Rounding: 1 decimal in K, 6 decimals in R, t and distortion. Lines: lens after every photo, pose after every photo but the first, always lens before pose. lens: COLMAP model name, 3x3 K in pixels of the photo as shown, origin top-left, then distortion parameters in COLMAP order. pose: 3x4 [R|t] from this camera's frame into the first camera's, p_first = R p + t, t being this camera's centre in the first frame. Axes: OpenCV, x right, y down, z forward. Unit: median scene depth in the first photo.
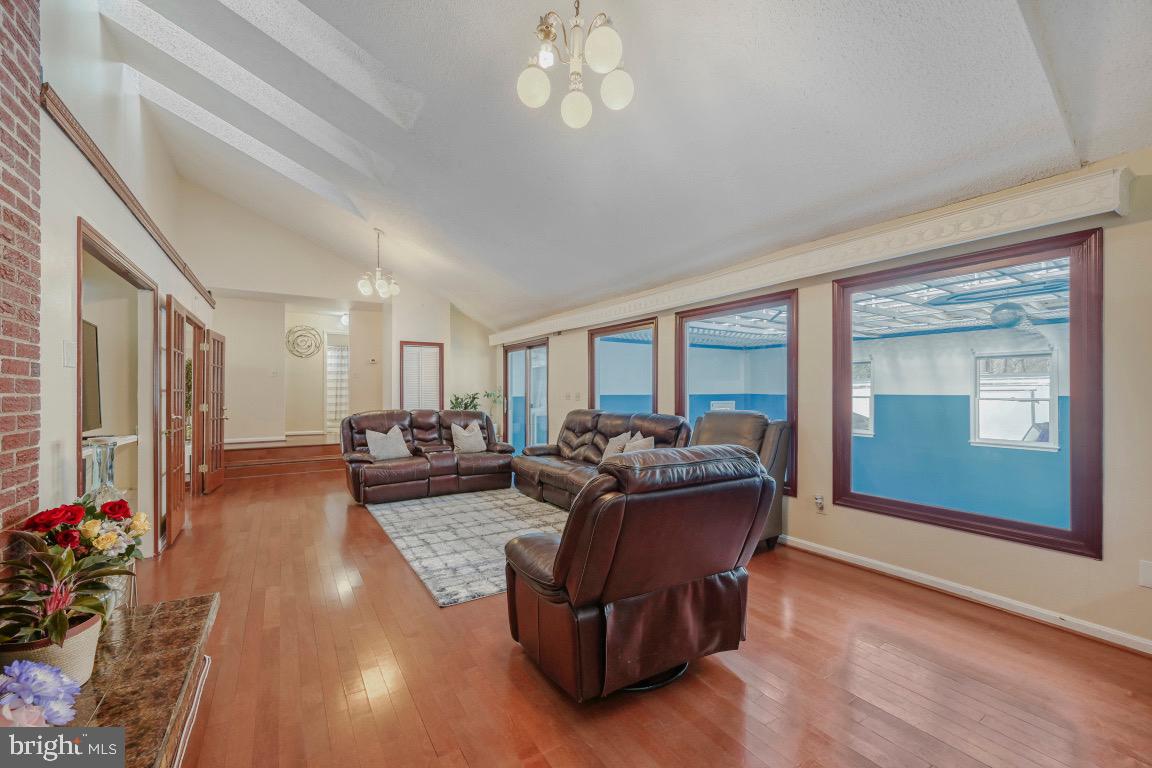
lens RADIAL K [[460.1, 0, 572.9], [0, 460.1, 391.6], [0, 0, 1]] dist [0.000480, -0.000319]
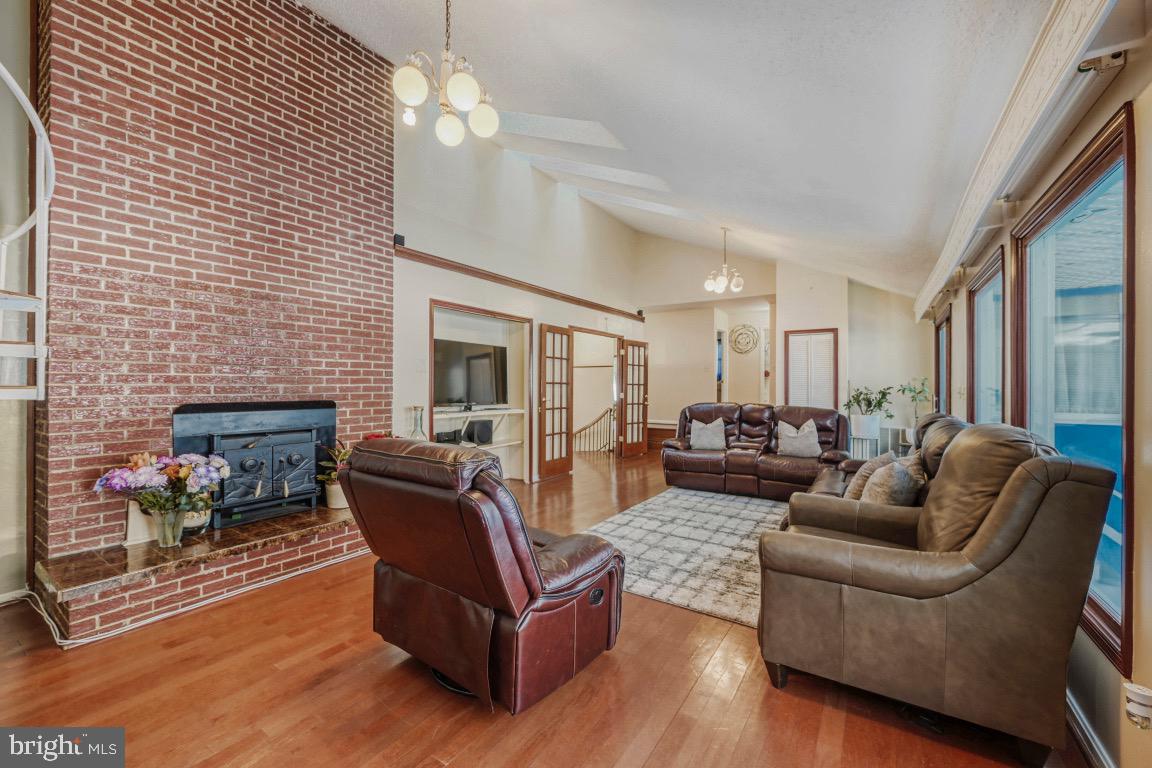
lens RADIAL K [[460.1, 0, 572.5], [0, 460.1, 379.8], [0, 0, 1]] dist [0.000480, -0.000319]
pose [[0.409578, -0.005141, -0.912261, 0.526557], [-0.003957, 0.999965, -0.007411, -0.001952], [0.912267, 0.006645, 0.409543, 0.369913]]
